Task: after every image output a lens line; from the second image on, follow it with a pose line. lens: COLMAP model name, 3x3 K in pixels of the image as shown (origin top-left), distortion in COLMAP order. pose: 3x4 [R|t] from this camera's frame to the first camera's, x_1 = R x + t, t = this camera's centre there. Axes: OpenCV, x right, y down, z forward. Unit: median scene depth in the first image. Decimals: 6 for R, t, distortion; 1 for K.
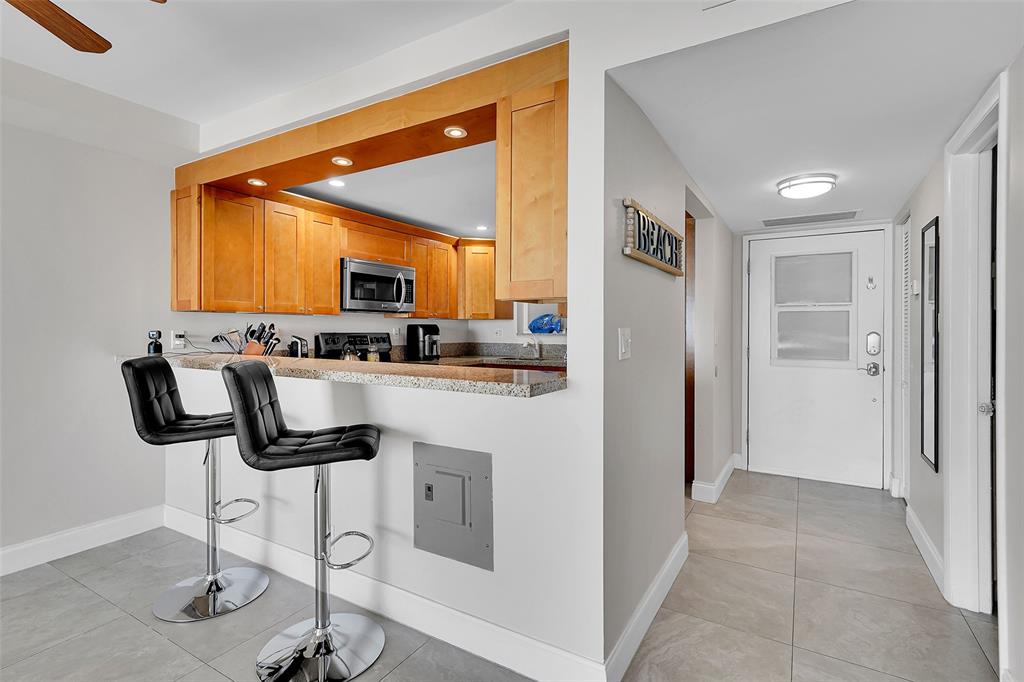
lens RADIAL K [[493.4, 0, 480.9], [0, 493.4, 328.1], [0, 0, 1]] dist [-0.000143, -0.000256]
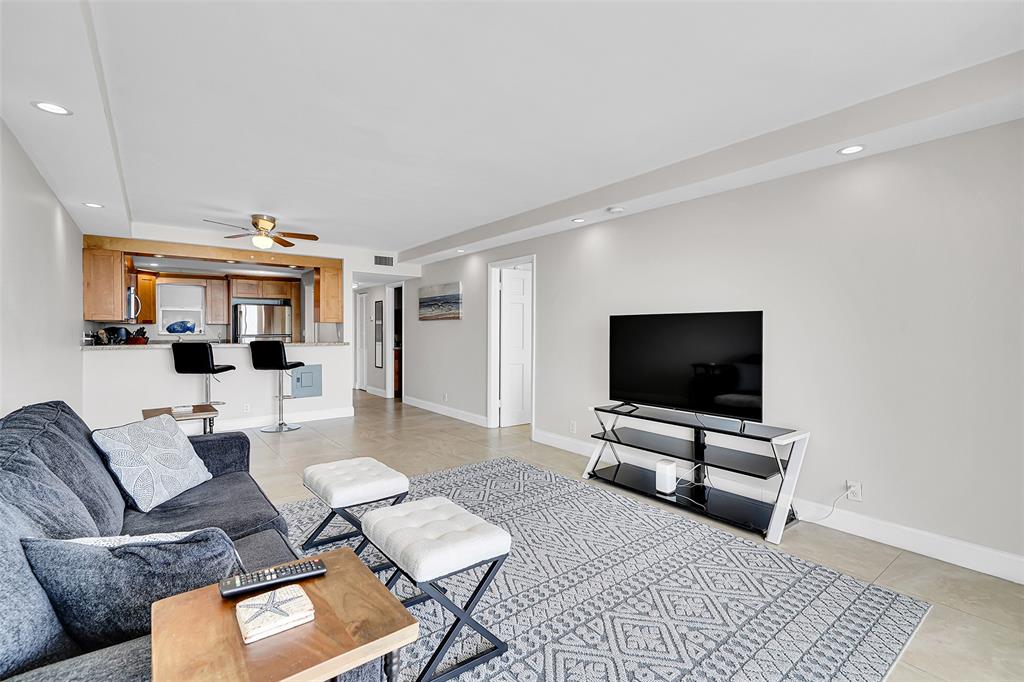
lens RADIAL K [[455.3, 0, 513.9], [0, 455.3, 336.4], [0, 0, 1]] dist [0.007256, 0.000123]
pose [[0.339786, -0.014007, 0.940399, -1.243758], [-0.000819, 0.999884, 0.015189, -0.003044], [-0.940503, -0.005932, 0.339735, -0.698239]]
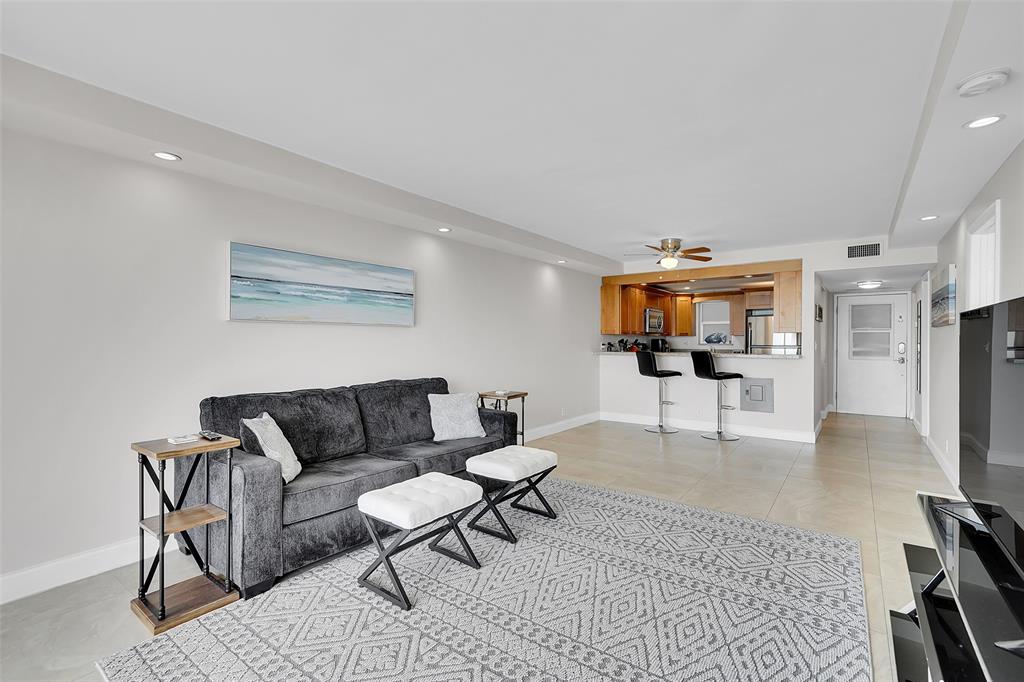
lens RADIAL K [[456.5, 0, 513.3], [0, 456.5, 343.1], [0, 0, 1]] dist [0.003132, 0.000641]
pose [[0.997995, -0.000695, -0.063284, -0.720085], [0.001087, 0.999980, 0.006156, -0.003991], [0.063279, -0.006213, 0.997977, -1.033215]]
